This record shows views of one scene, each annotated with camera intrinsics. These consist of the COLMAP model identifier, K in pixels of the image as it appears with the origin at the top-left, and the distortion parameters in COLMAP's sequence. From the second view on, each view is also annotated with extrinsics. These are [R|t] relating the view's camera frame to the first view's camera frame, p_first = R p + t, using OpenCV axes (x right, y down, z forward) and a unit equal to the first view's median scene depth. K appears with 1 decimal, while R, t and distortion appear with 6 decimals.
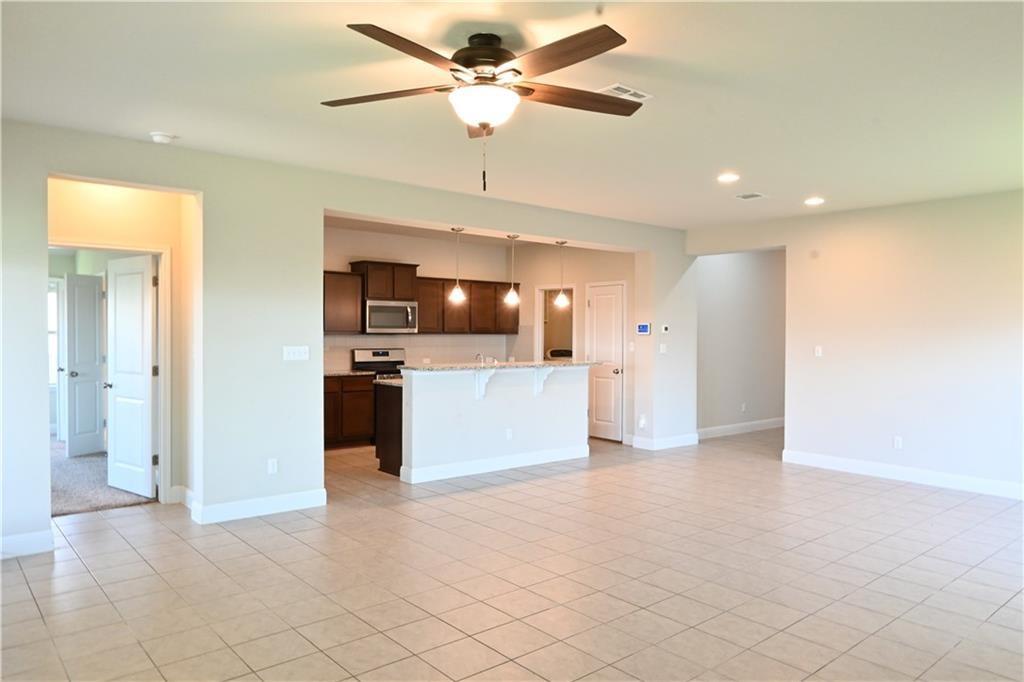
lens RADIAL K [[690.7, 0, 512.0], [0, 690.7, 341.0], [0, 0, 1]] dist [-0.036977, -0.000437]
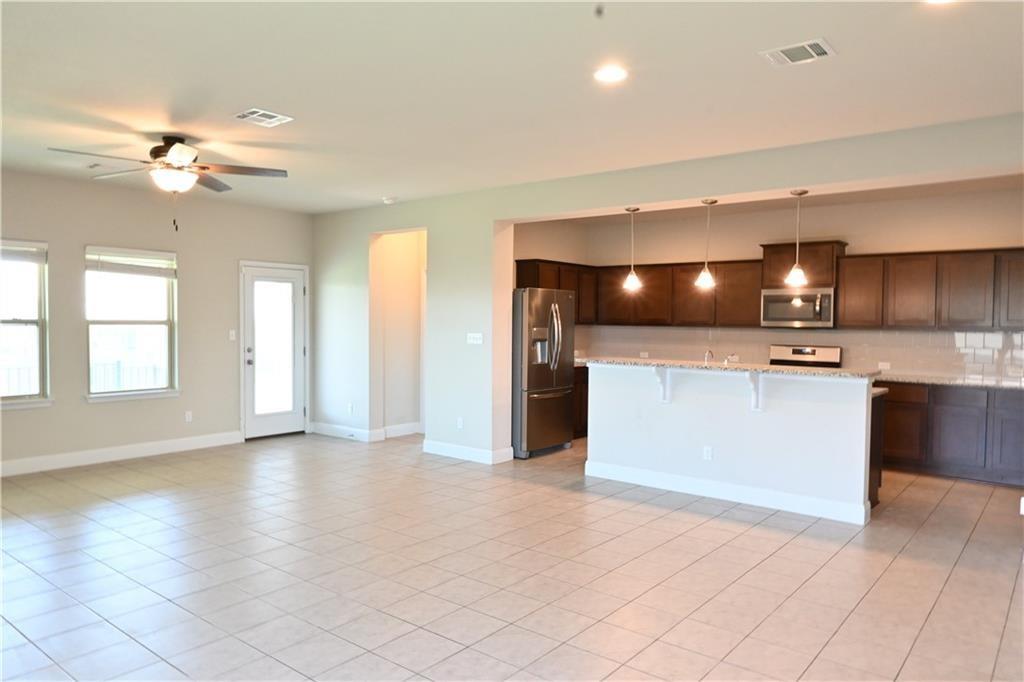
lens RADIAL K [[698.4, 0, 511.8], [0, 698.4, 338.6], [0, 0, 1]] dist [-0.006425, -0.000435]
pose [[0.174334, 0.019561, -0.984492, 0.602407], [-0.024041, 0.999589, 0.015604, -0.002357], [0.984393, 0.020948, 0.174733, 0.519068]]
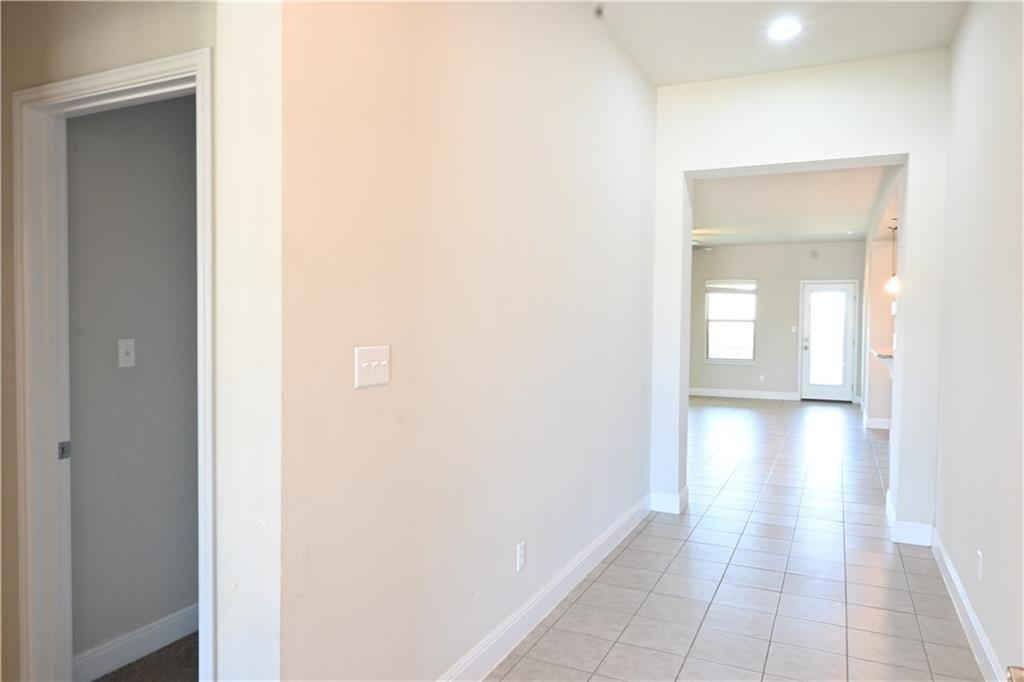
lens RADIAL K [[698.4, 0, 511.8], [0, 698.4, 338.6], [0, 0, 1]] dist [-0.006425, -0.000435]
pose [[-0.913658, -0.010516, -0.406347, 0.725593], [-0.025521, 0.999177, 0.031526, 0.004727], [0.405681, 0.039175, -0.913175, 1.359946]]
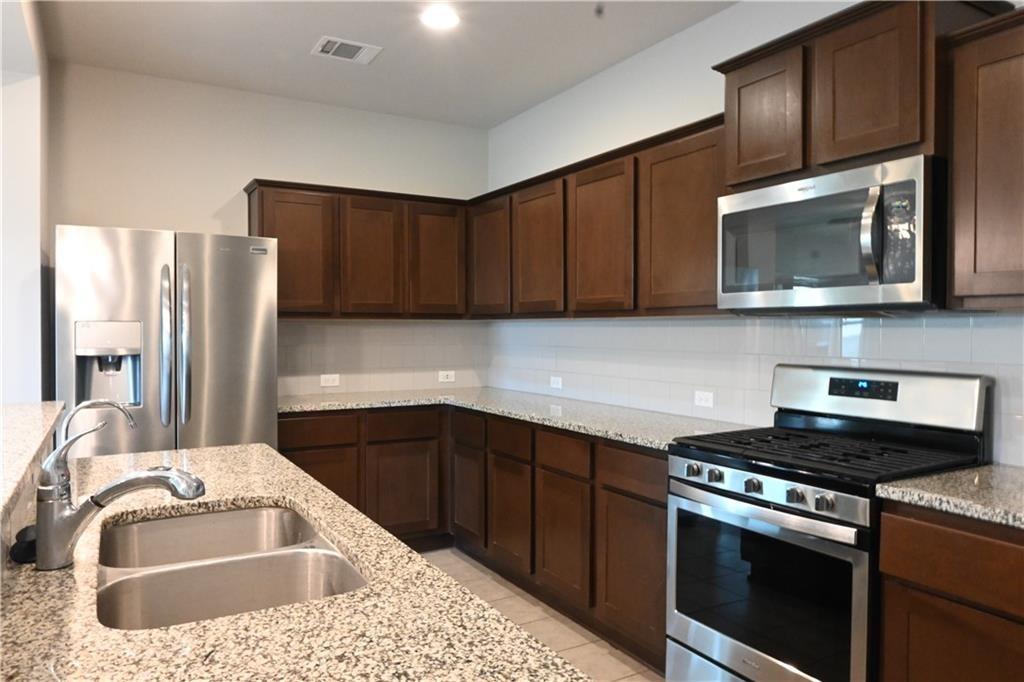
lens RADIAL K [[708.0, 0, 514.4], [0, 708.0, 338.3], [0, 0, 1]] dist [0.007004, 0.003424]
pose [[-0.174356, 0.008478, -0.984646, 0.101226], [-0.015911, 0.999808, 0.011426, -0.001514], [0.984554, 0.017659, -0.174188, 0.948389]]
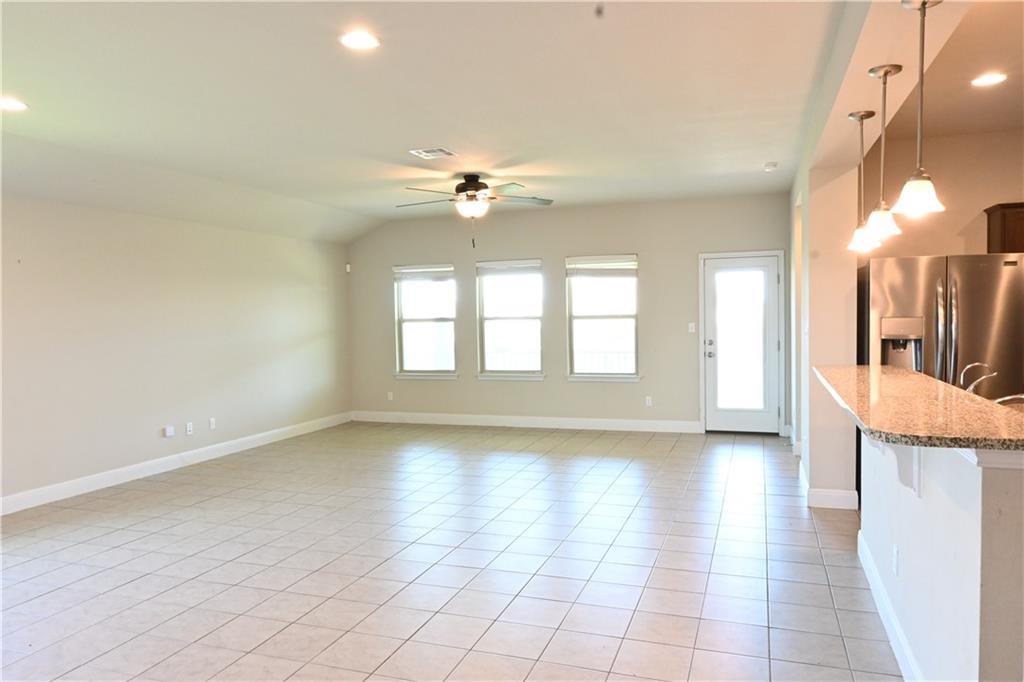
lens RADIAL K [[698.4, 0, 511.8], [0, 698.4, 338.6], [0, 0, 1]] dist [-0.006425, -0.000435]
pose [[-0.868559, 0.025177, -0.494946, 0.319598], [0.003880, 0.999024, 0.044009, -0.011351], [0.495571, 0.036304, -0.867808, 1.008760]]
